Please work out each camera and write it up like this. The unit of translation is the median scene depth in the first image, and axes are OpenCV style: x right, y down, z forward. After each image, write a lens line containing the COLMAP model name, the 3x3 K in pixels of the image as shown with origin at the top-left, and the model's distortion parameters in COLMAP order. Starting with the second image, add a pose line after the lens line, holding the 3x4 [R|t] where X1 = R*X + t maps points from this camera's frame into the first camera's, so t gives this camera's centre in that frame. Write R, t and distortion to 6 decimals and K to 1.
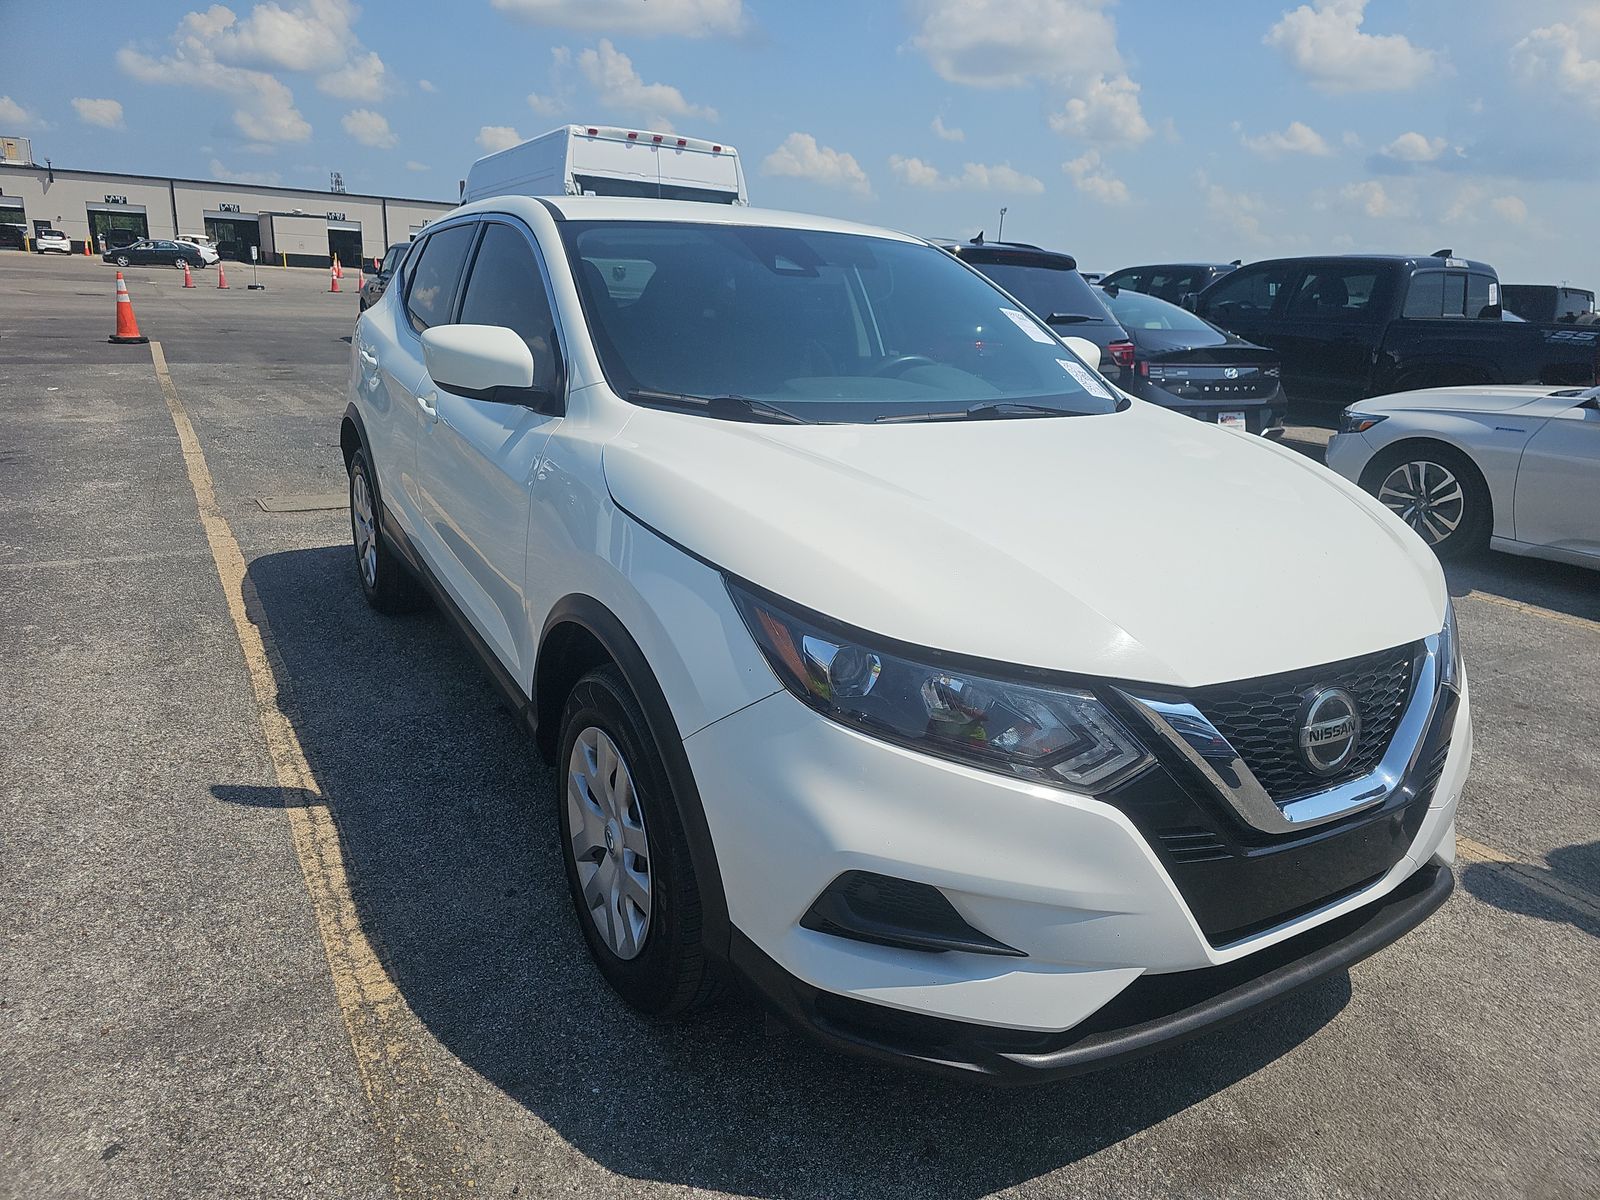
lens RADIAL K [[1073.4, 0, 805.7], [0, 1073.4, 564.2], [0, 0, 1]] dist [0.045435, -0.045416]
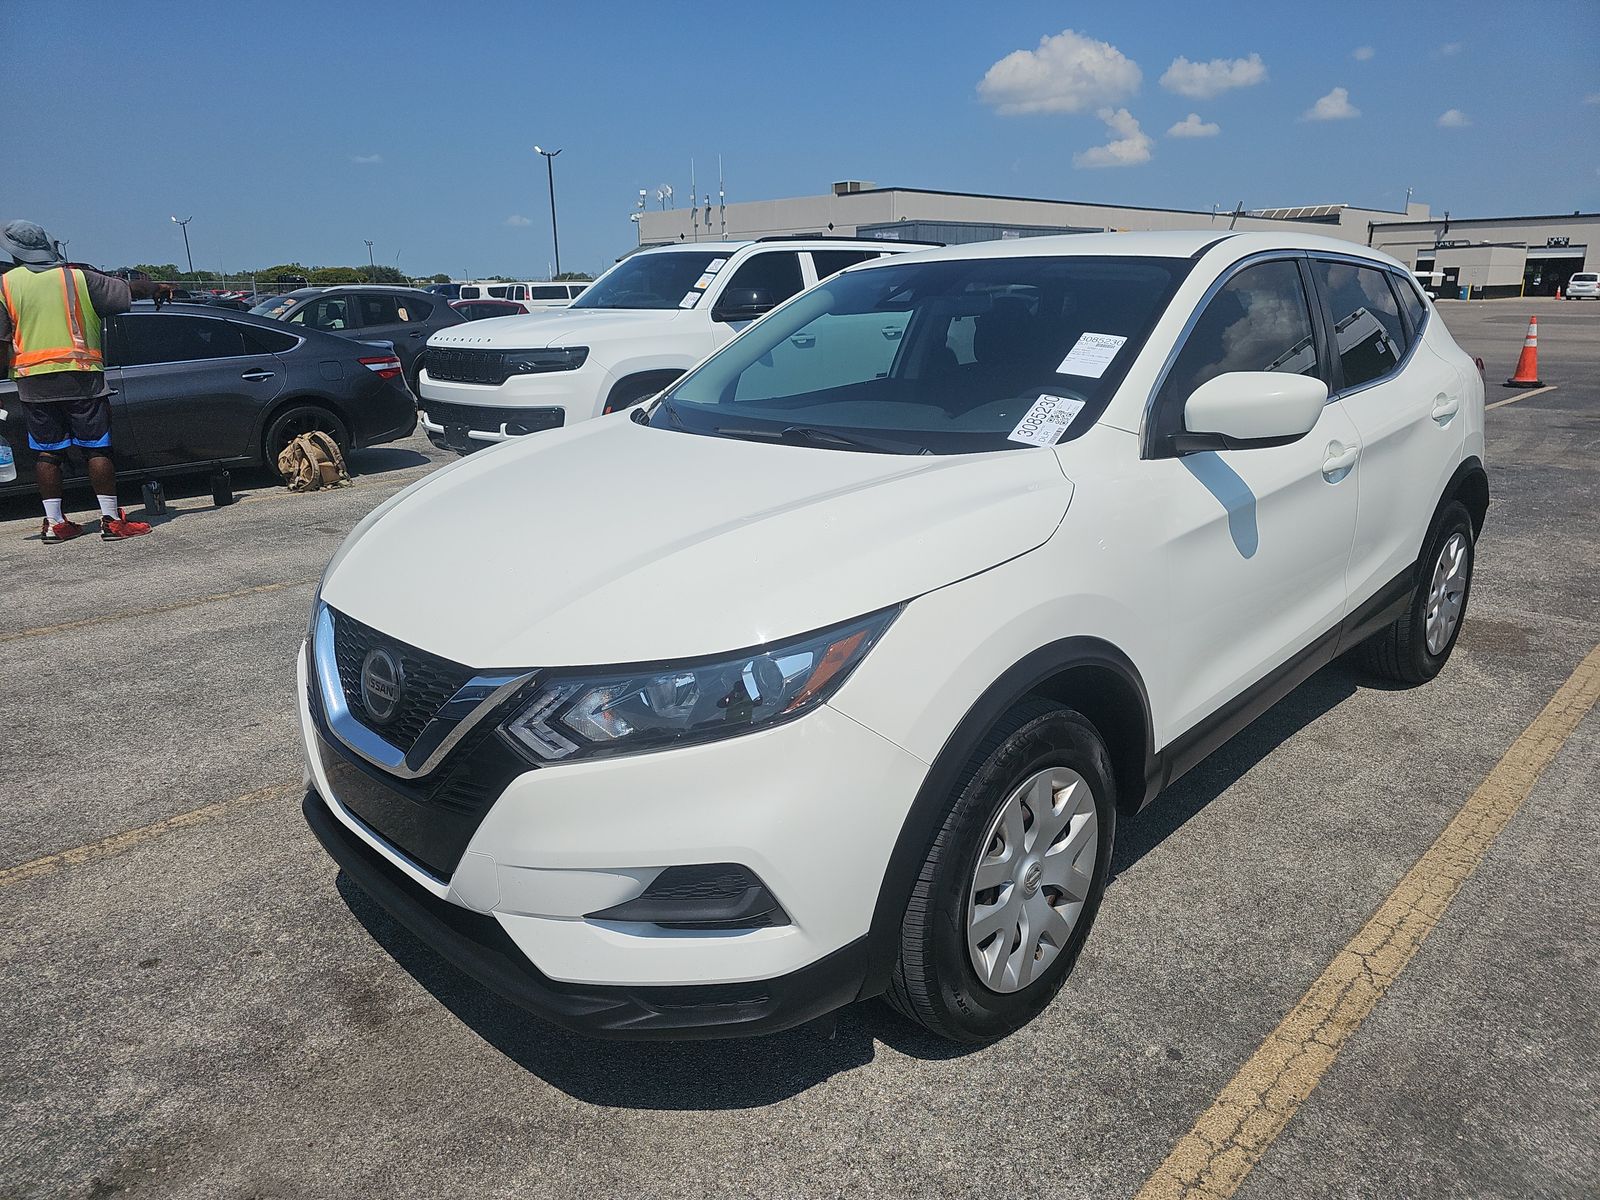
lens RADIAL K [[1069.4, 0, 789.6], [0, 1069.4, 554.3], [0, 0, 1]] dist [0.048048, -0.045519]
pose [[0.228520, 0.172976, -0.958049, 0.974514], [-0.222250, 0.967371, 0.121646, -0.127985], [0.947831, 0.185128, 0.259507, 0.636153]]
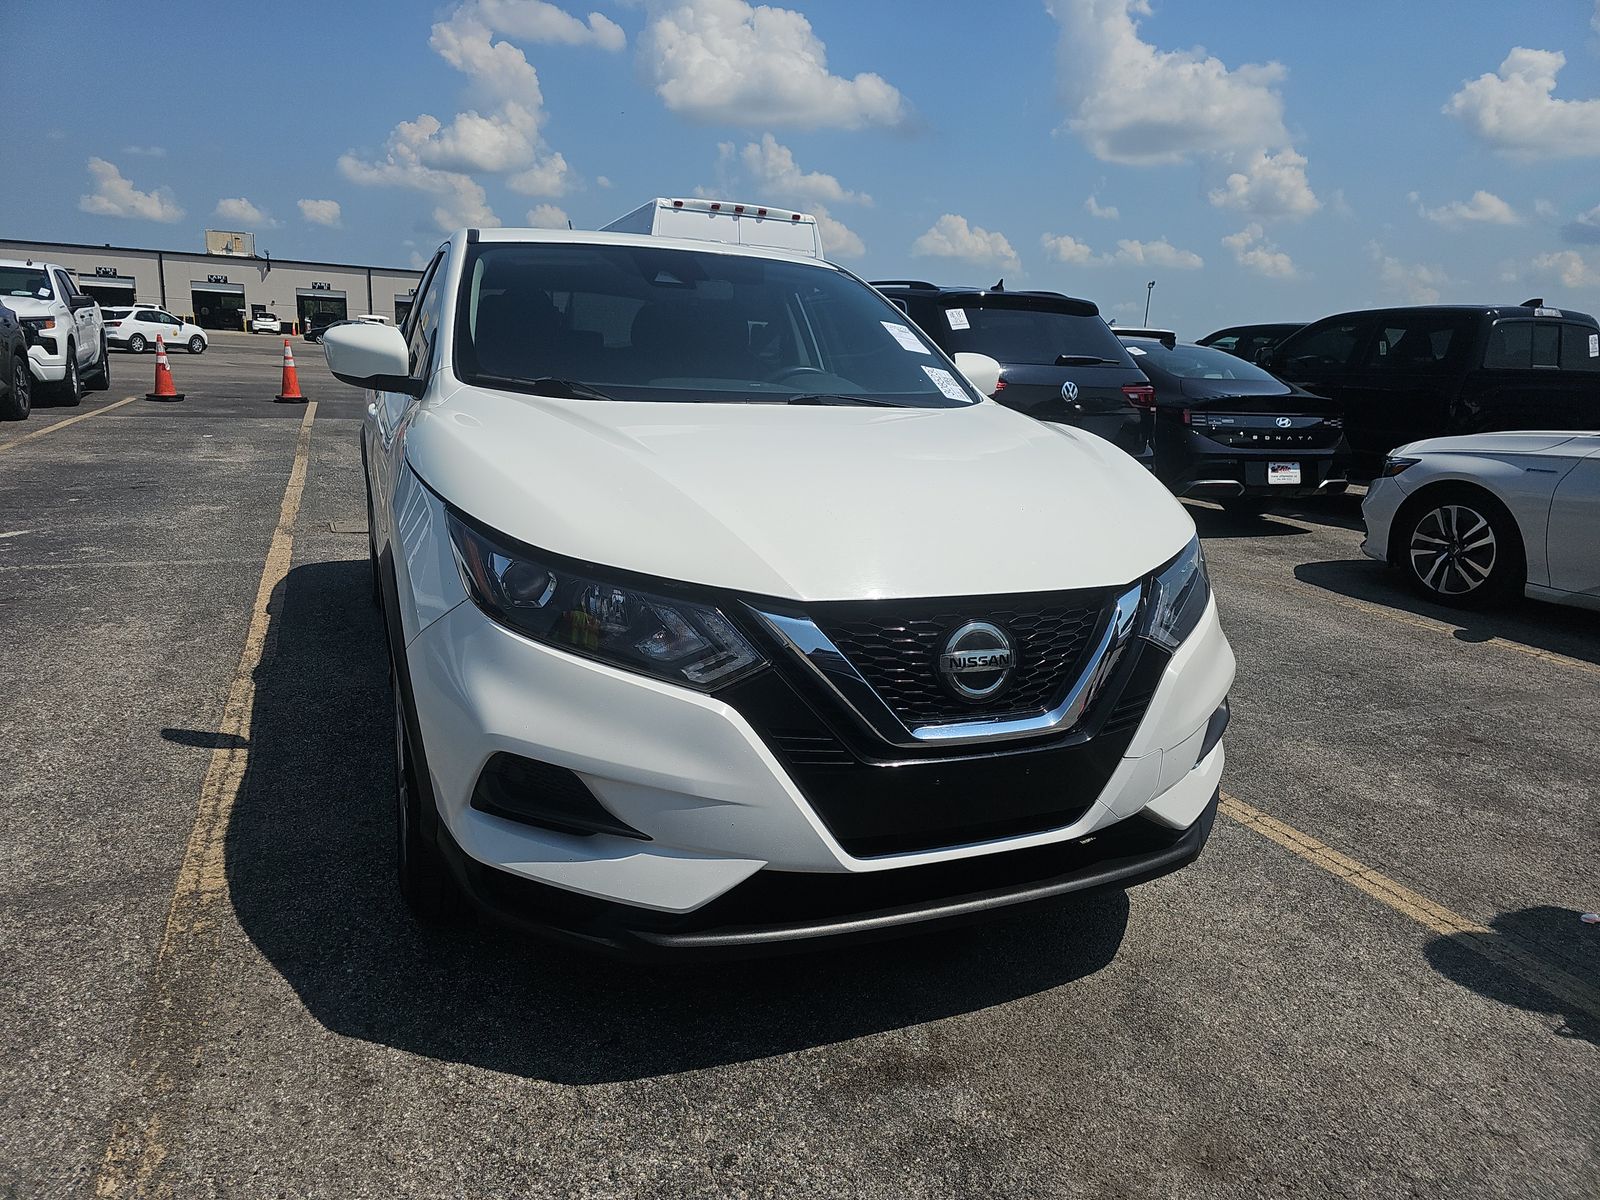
lens RADIAL K [[1069.4, 0, 789.6], [0, 1069.4, 554.3], [0, 0, 1]] dist [0.048048, -0.045519]
pose [[0.988490, 0.023793, -0.149402, 0.264001], [-0.035082, 0.996687, -0.073381, 0.077168], [0.147161, 0.077778, 0.986050, -0.046703]]
